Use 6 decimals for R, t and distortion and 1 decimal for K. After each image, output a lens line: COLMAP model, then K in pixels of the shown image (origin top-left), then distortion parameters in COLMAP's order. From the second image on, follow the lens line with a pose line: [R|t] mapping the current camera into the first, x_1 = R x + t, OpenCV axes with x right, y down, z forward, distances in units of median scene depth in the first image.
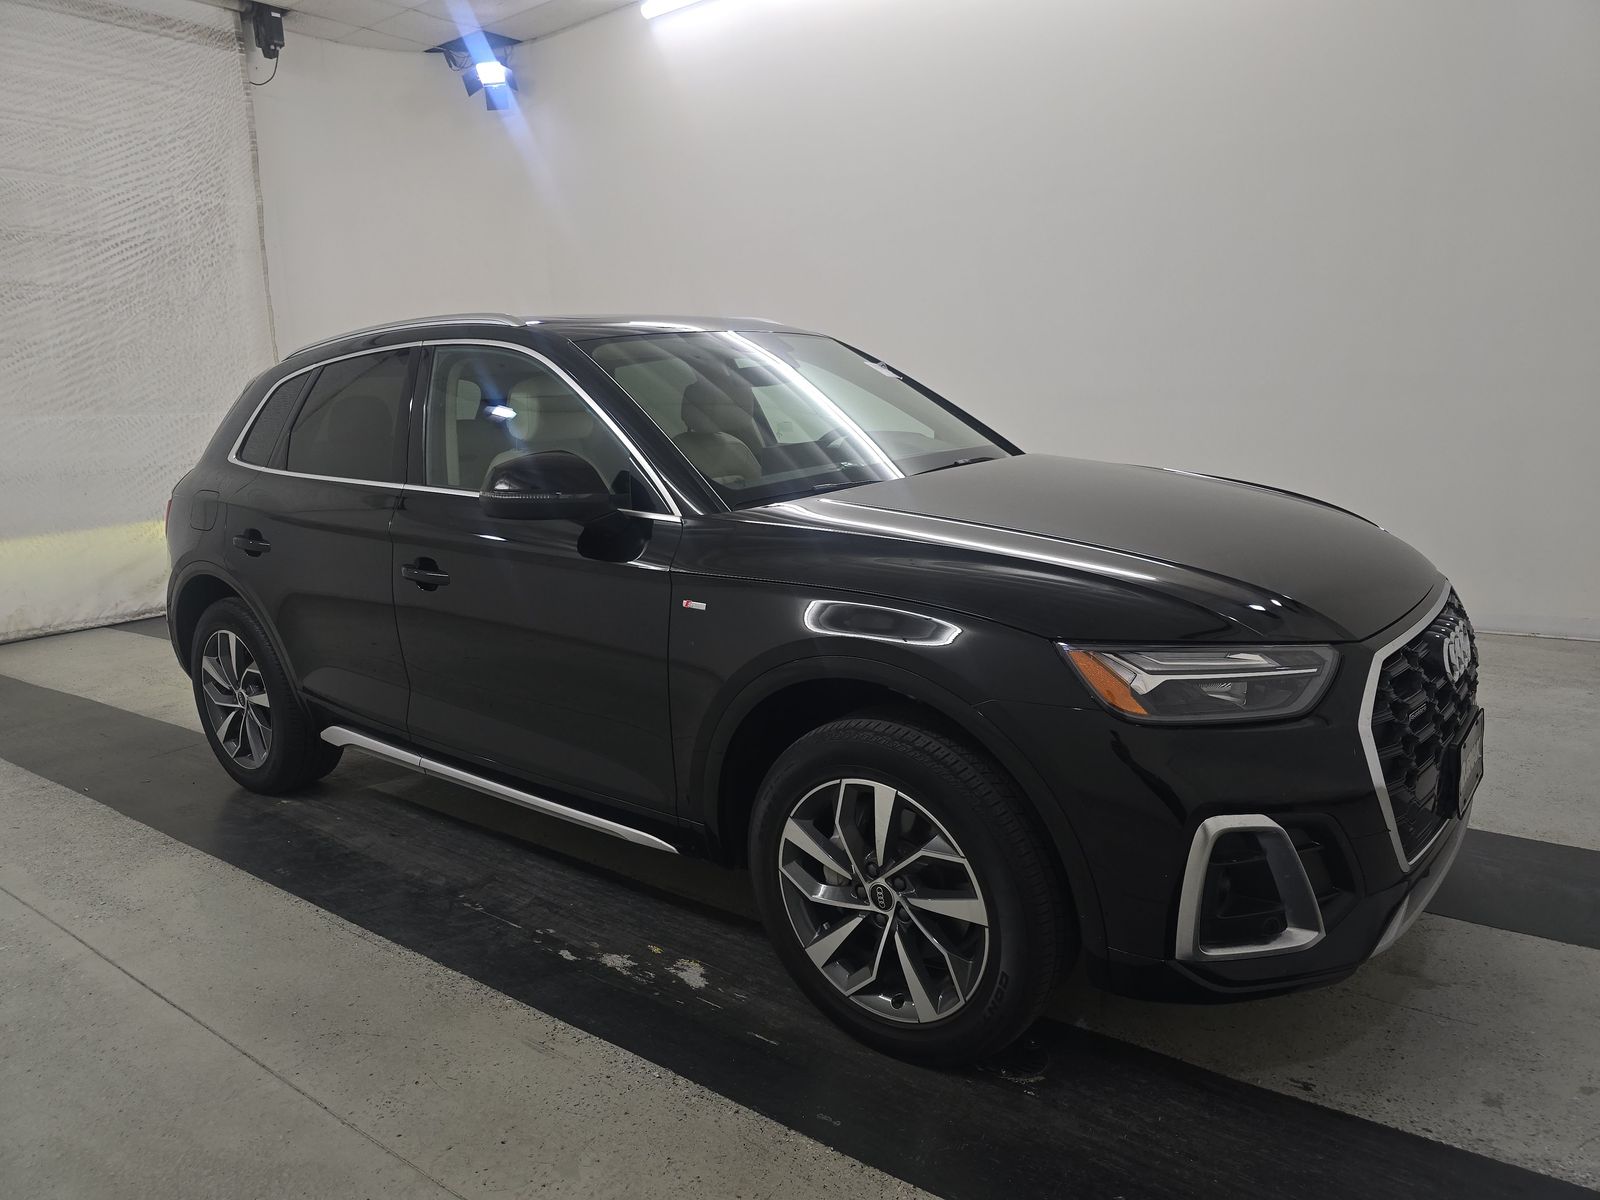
lens RADIAL K [[1062.4, 0, 801.6], [0, 1062.4, 595.7], [0, 0, 1]] dist [0.032464, -0.026671]
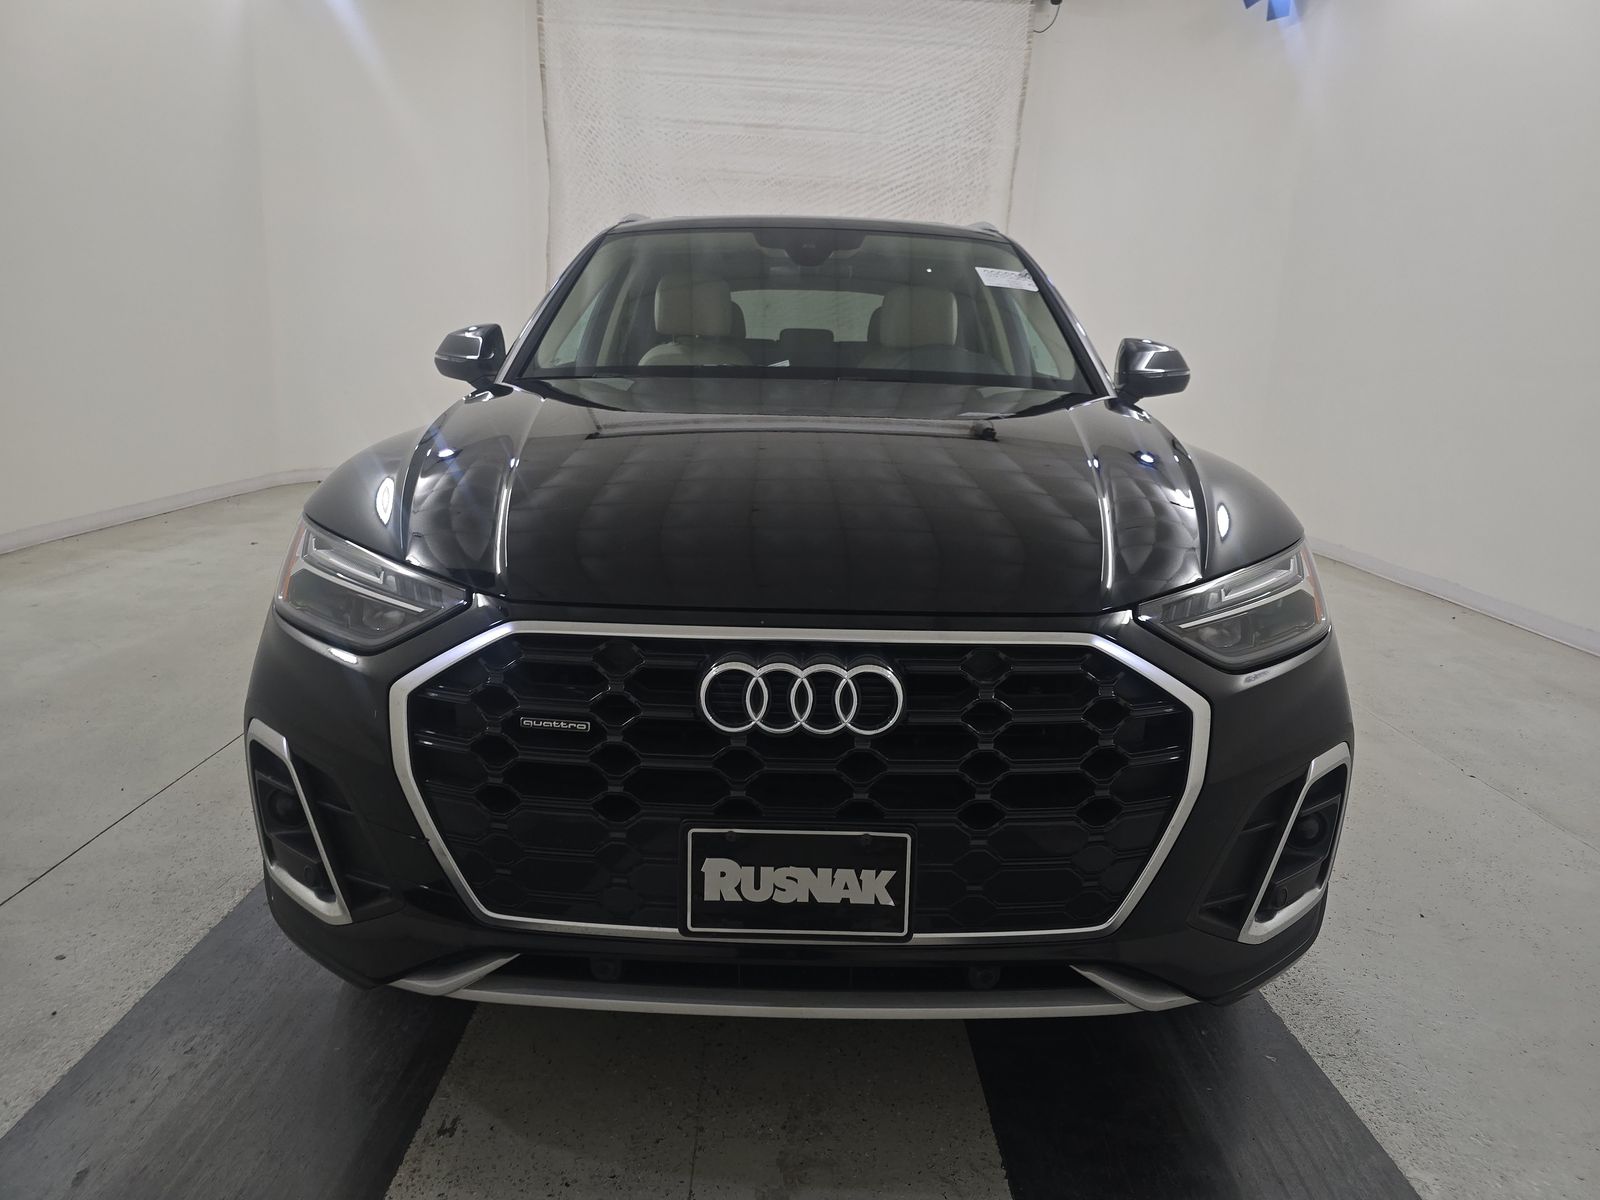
lens RADIAL K [[1062.4, 0, 799.9], [0, 1062.4, 593.4], [0, 0, 1]] dist [0.032464, -0.026671]
pose [[0.630319, 0.236293, -0.739502, 0.291070], [-0.210103, 0.968928, 0.130520, -0.022315], [0.747365, 0.073102, 0.660379, 0.165789]]
